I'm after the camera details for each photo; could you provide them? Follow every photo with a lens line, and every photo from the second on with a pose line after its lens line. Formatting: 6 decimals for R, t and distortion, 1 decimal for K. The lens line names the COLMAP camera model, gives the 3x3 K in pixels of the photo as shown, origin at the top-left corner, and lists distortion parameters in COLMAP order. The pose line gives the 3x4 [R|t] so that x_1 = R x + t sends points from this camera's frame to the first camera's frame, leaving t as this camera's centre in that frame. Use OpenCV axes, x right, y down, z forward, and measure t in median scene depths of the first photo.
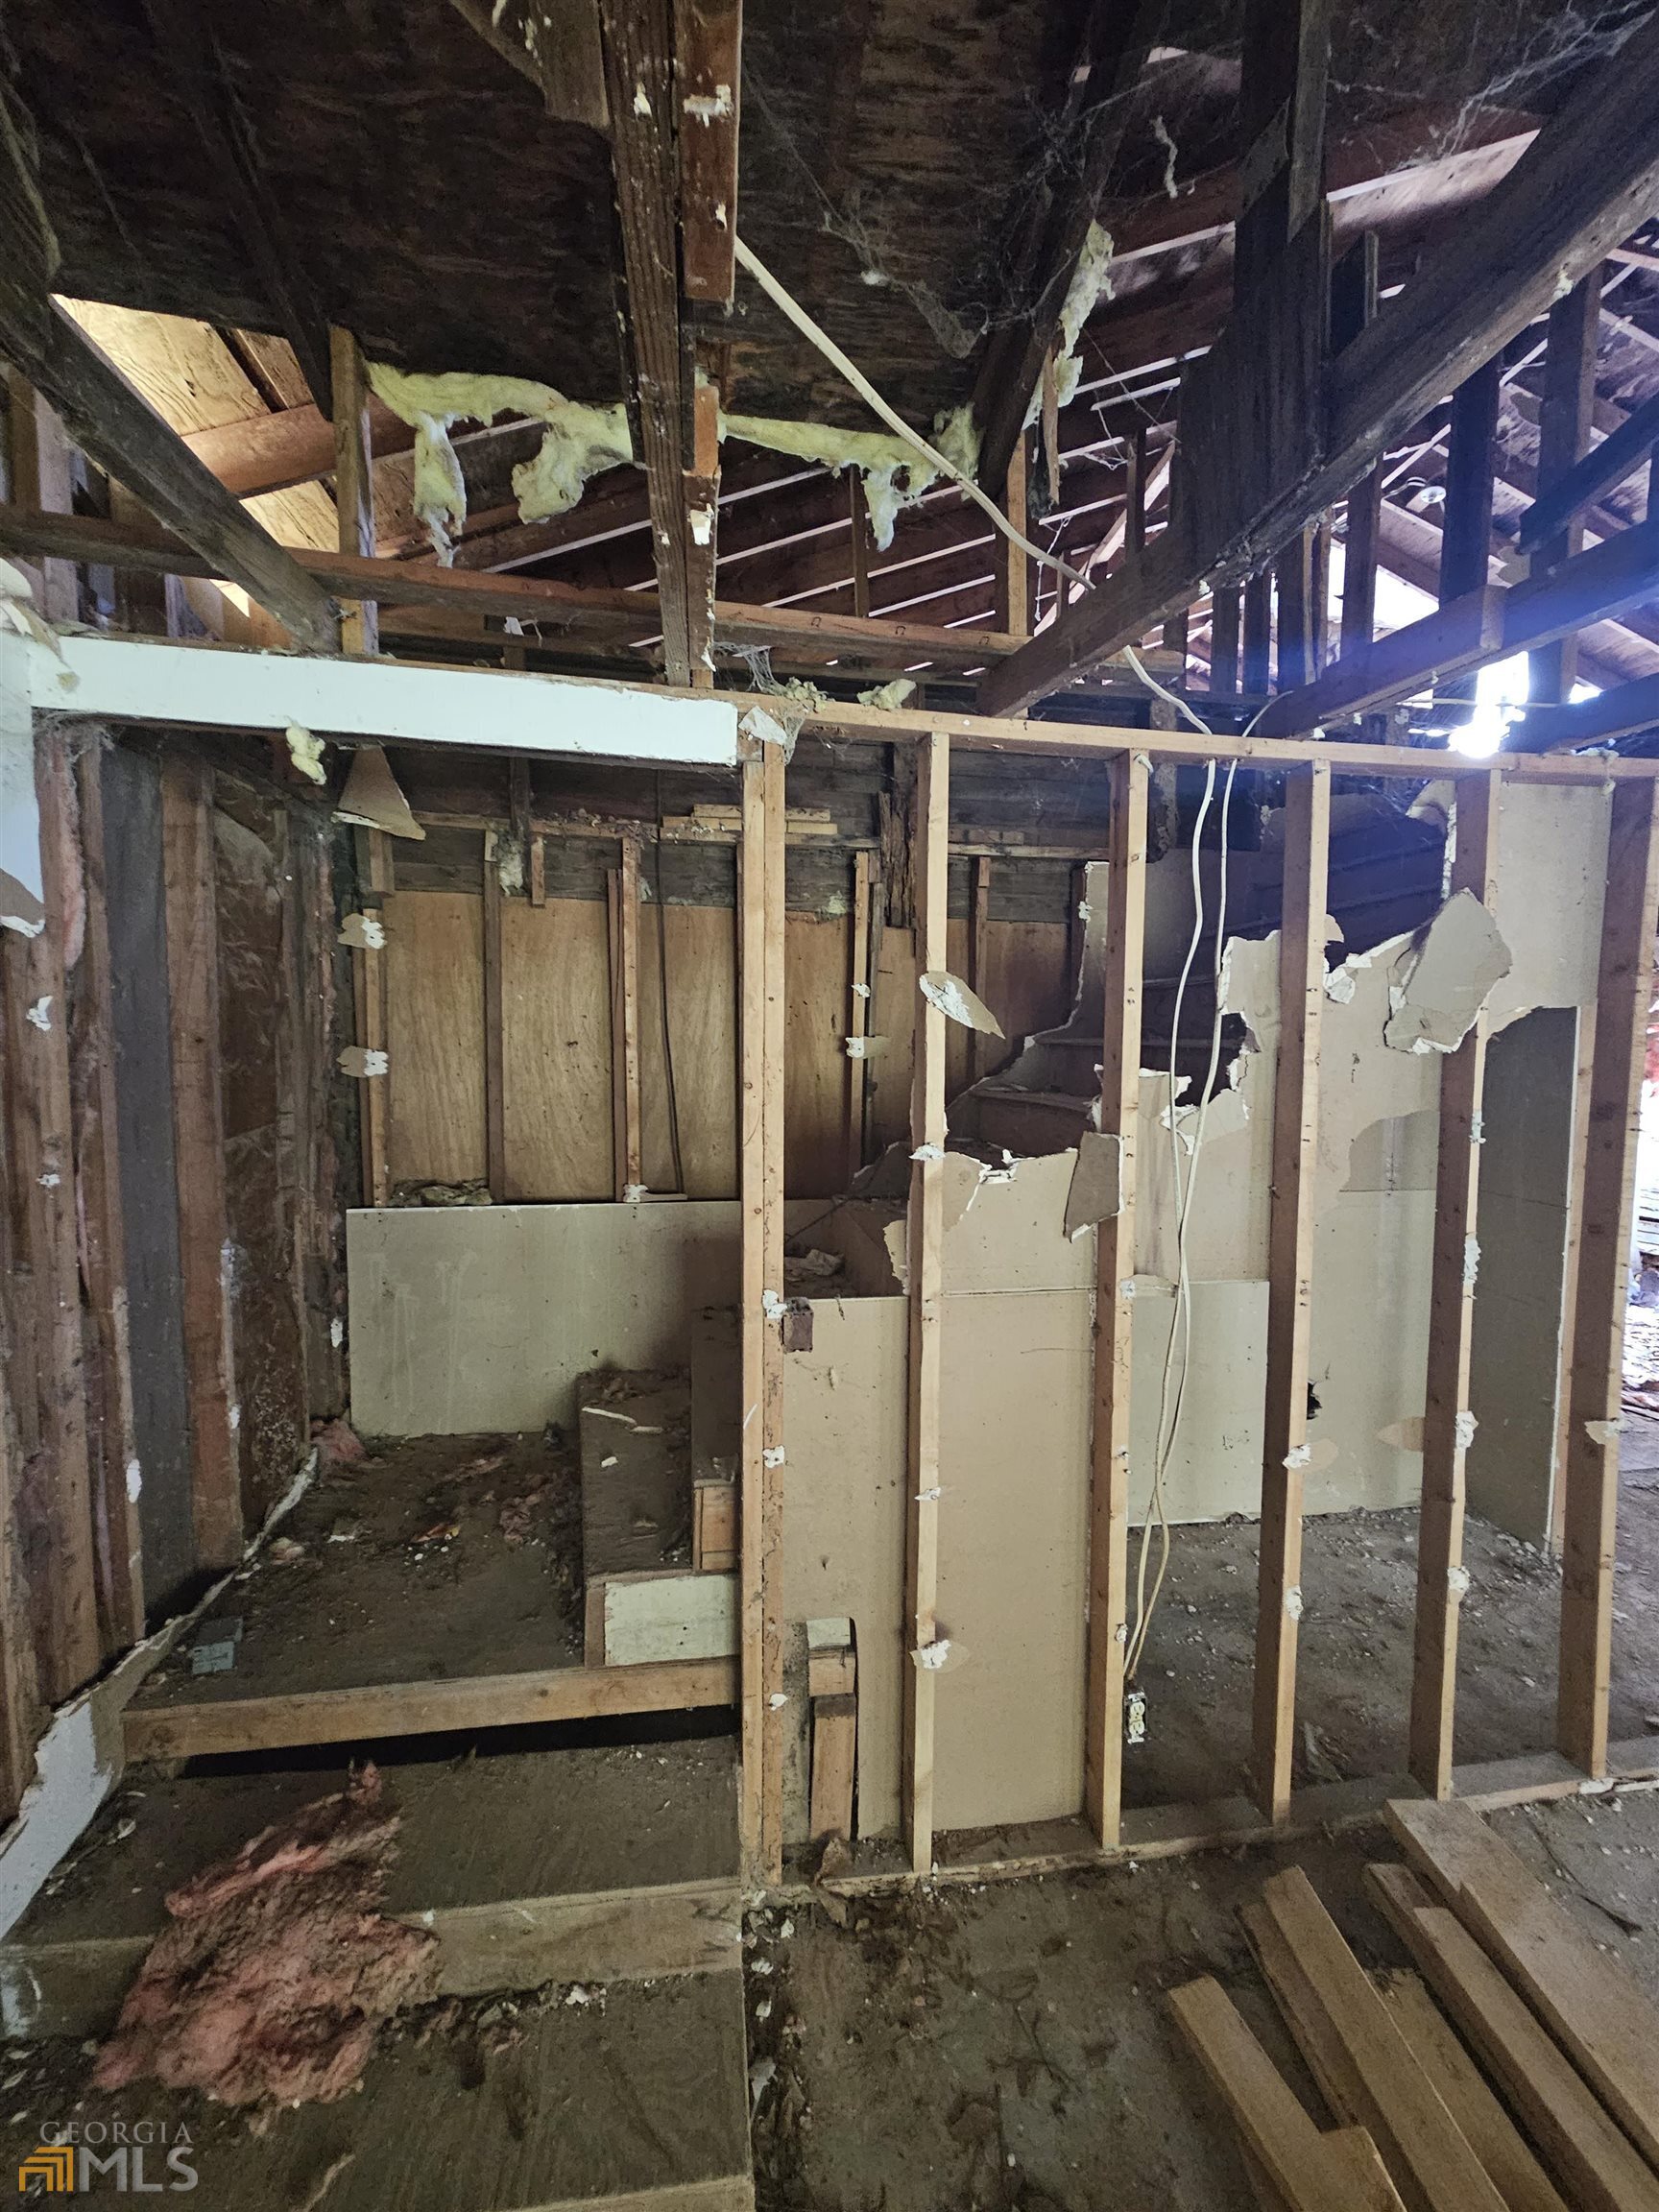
lens RADIAL K [[906.3, 0, 832.9], [0, 906.3, 1104.3], [0, 0, 1]] dist [-0.000513, -0.001428]
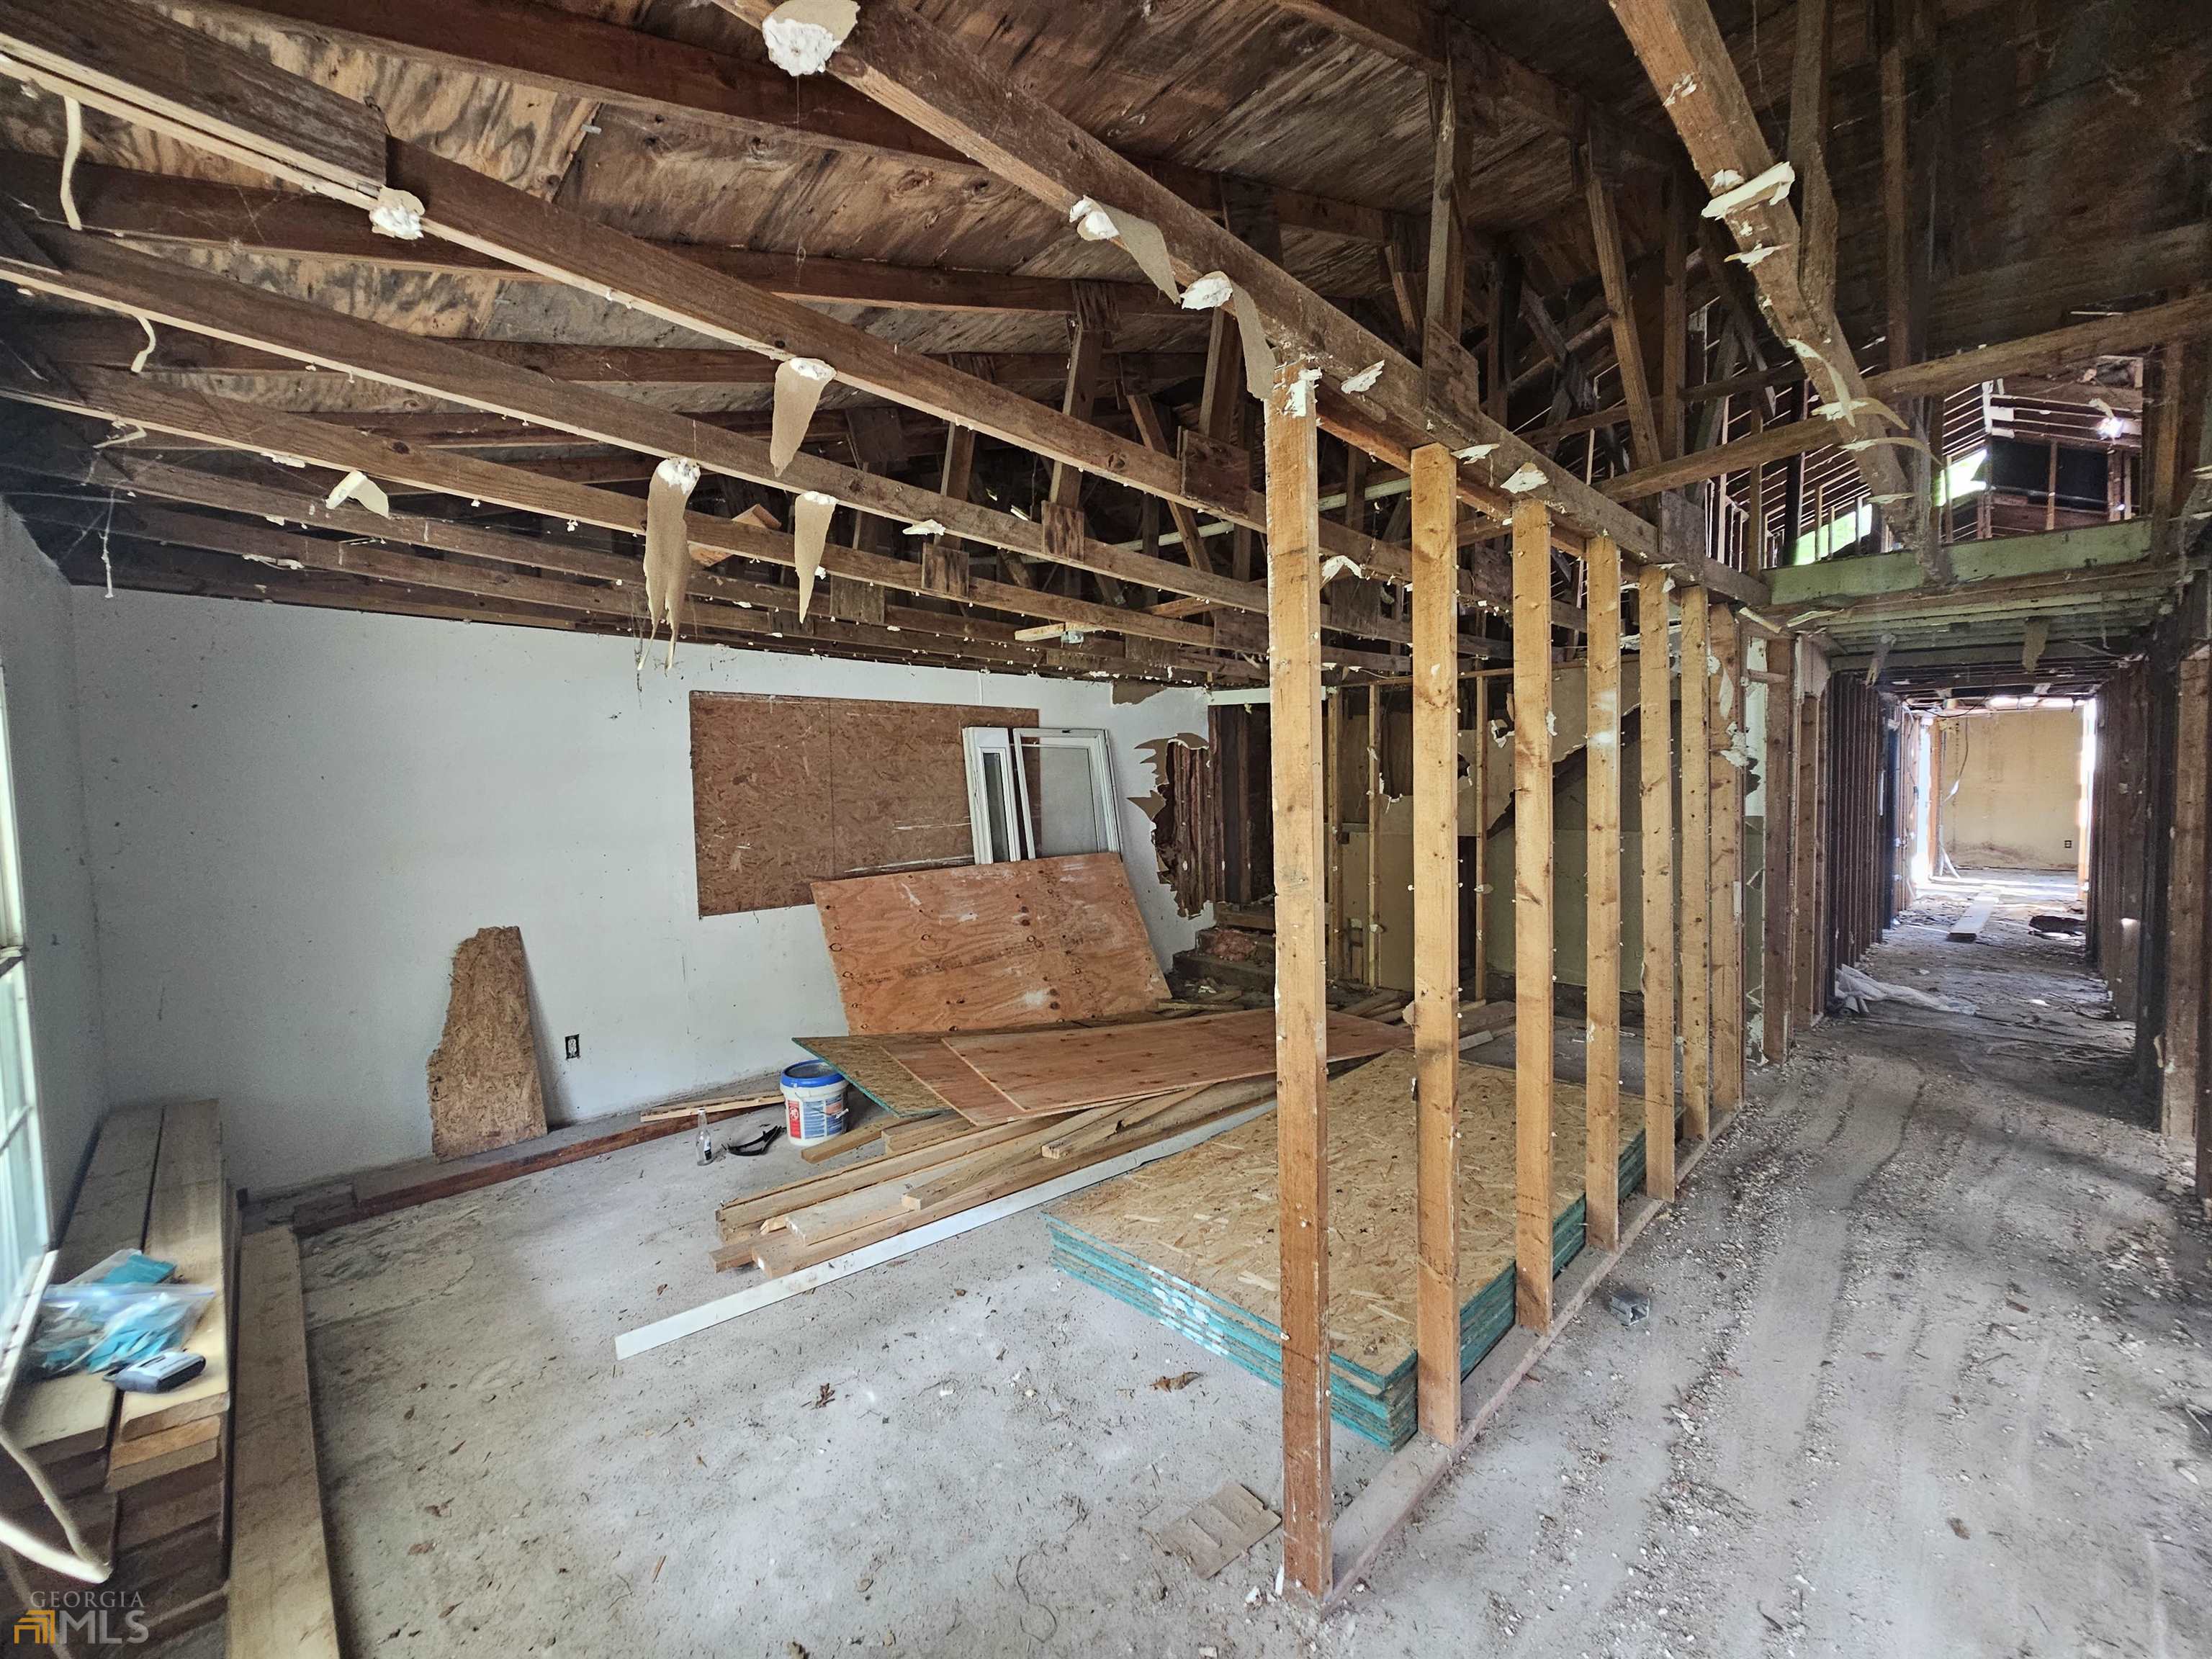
lens RADIAL K [[906.3, 0, 1102.3], [0, 906.3, 826.3], [0, 0, 1]] dist [-0.000513, -0.001428]
pose [[0.592277, 0.024327, -0.805367, 2.708875], [-0.030589, 0.999502, 0.007696, 0.217446], [0.805154, 0.020077, 0.592726, -2.346466]]
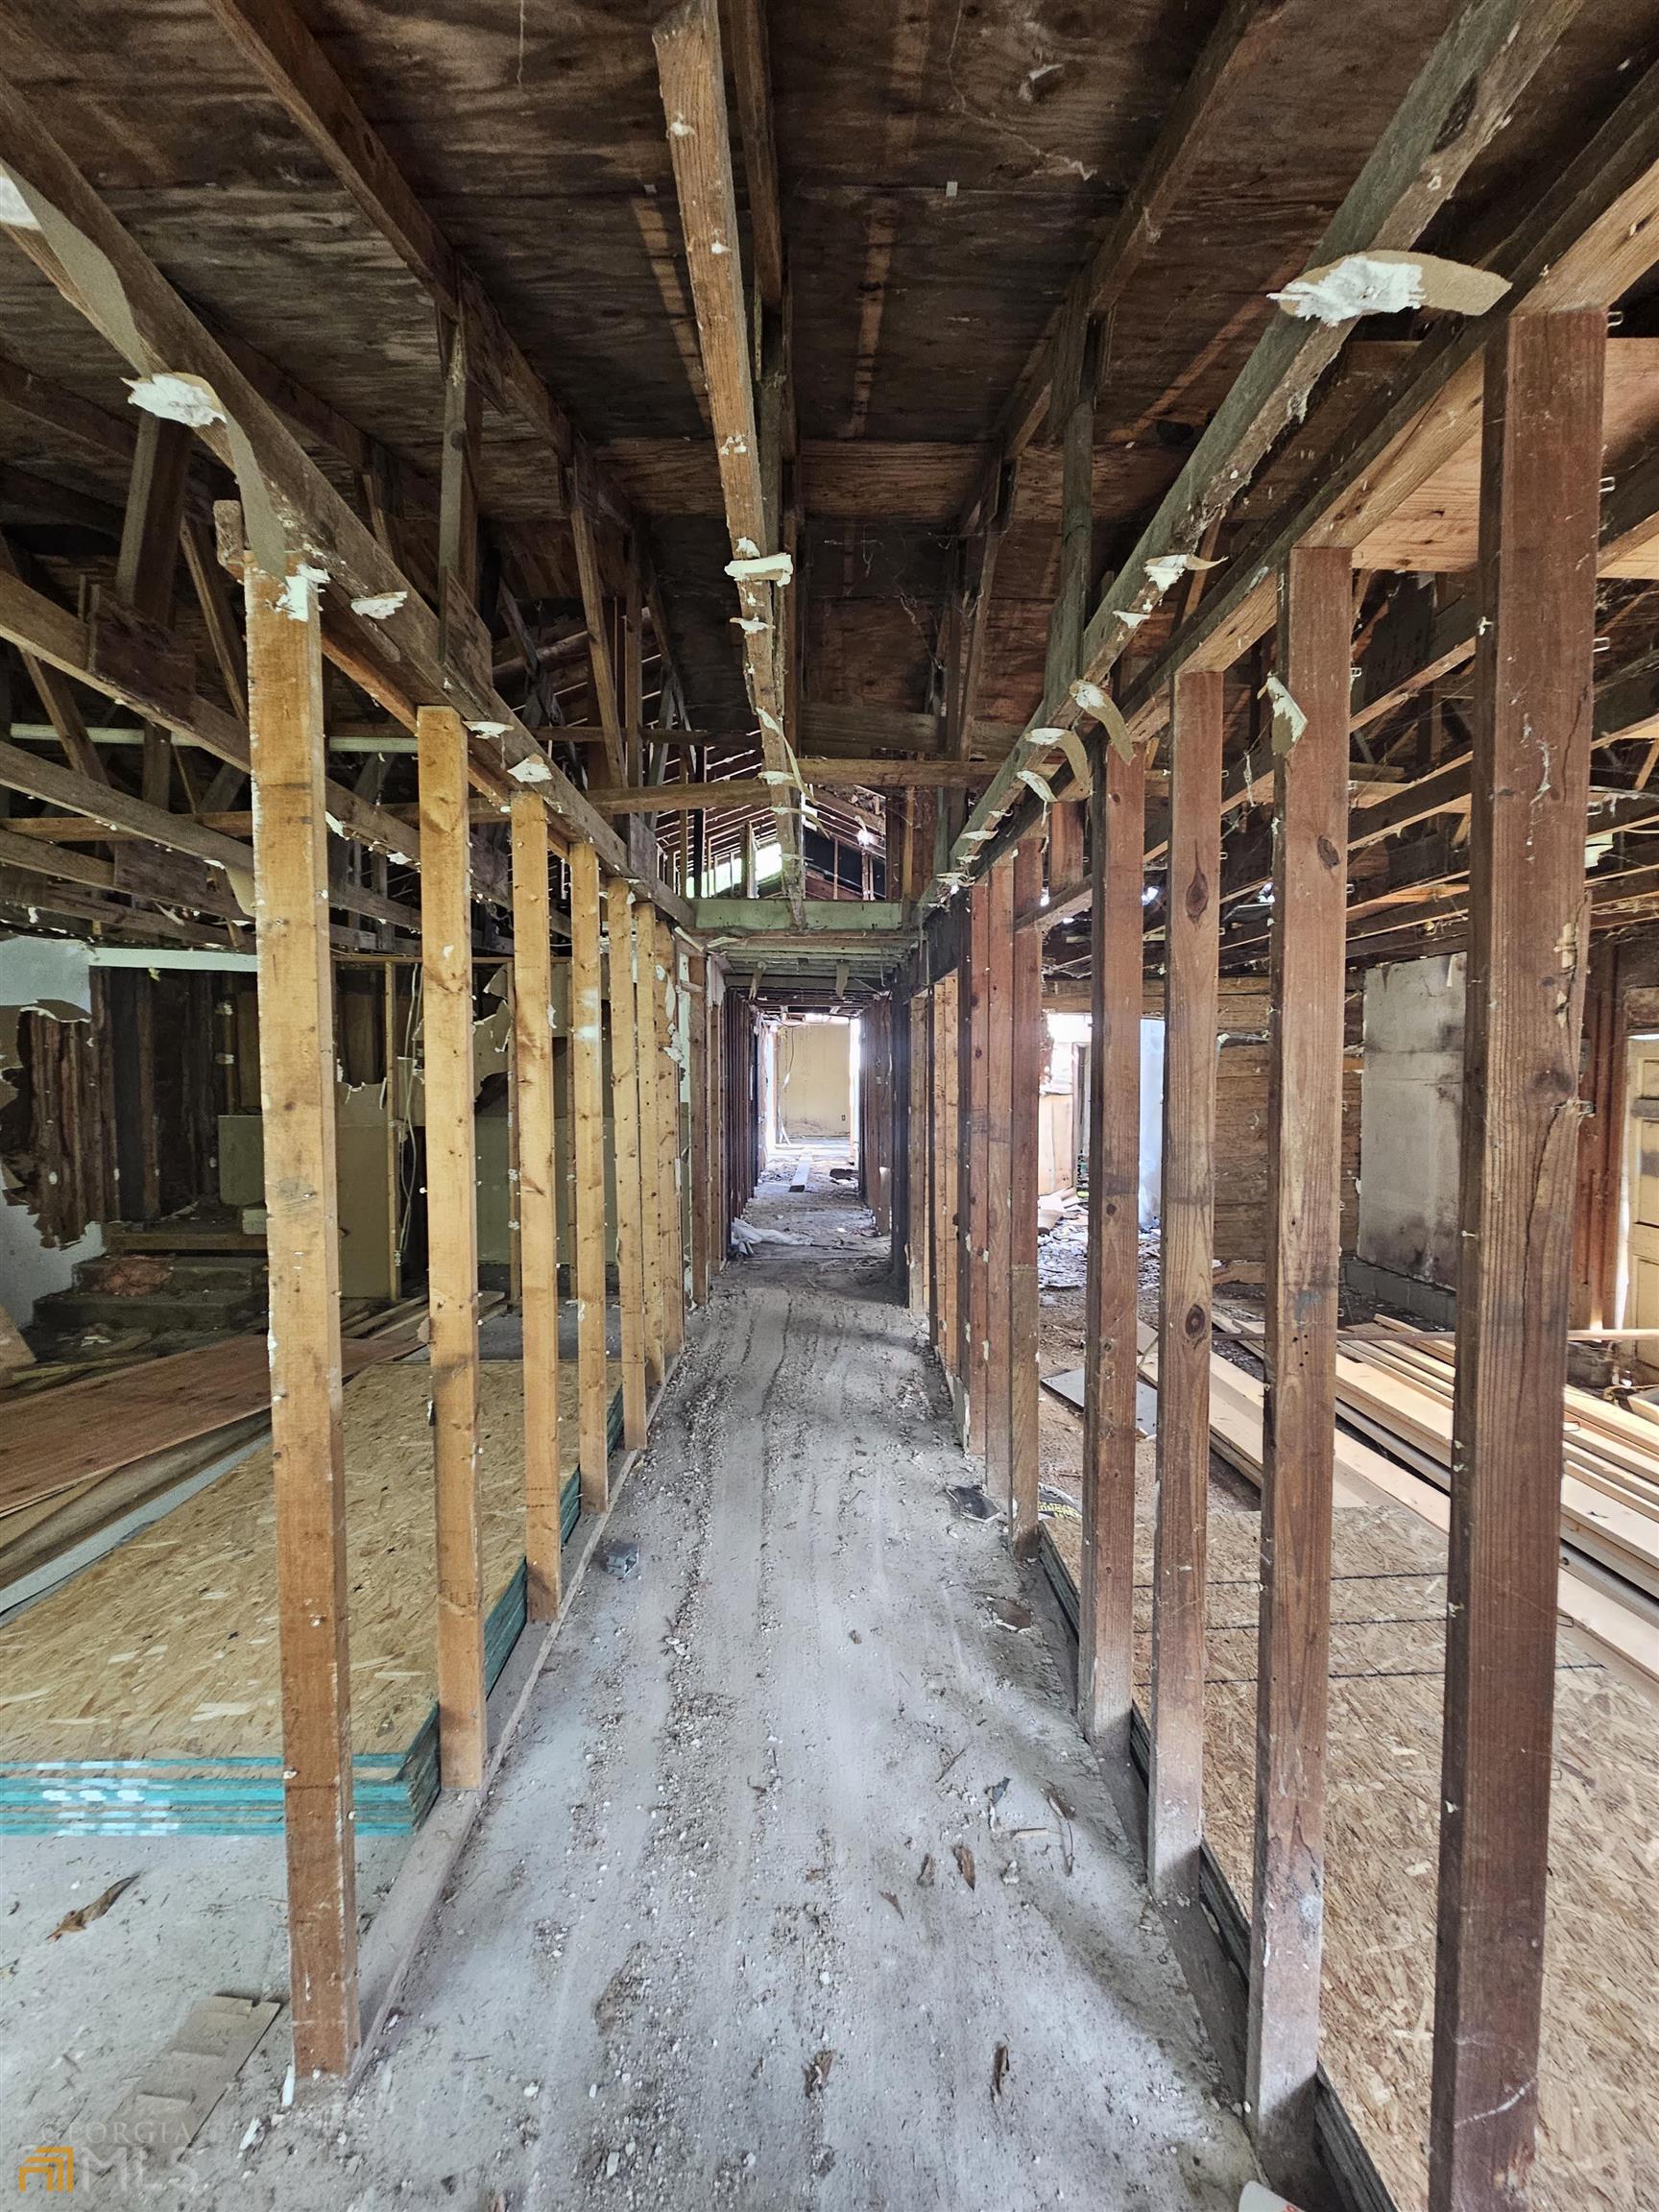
lens RADIAL K [[906.3, 0, 835.9], [0, 906.3, 1098.4], [0, 0, 1]] dist [-0.000513, -0.001428]
pose [[0.992998, 0.001299, -0.118122, 2.583846], [-0.004188, 0.999698, -0.024217, 0.208429], [0.118054, 0.024542, 0.992704, -2.317904]]
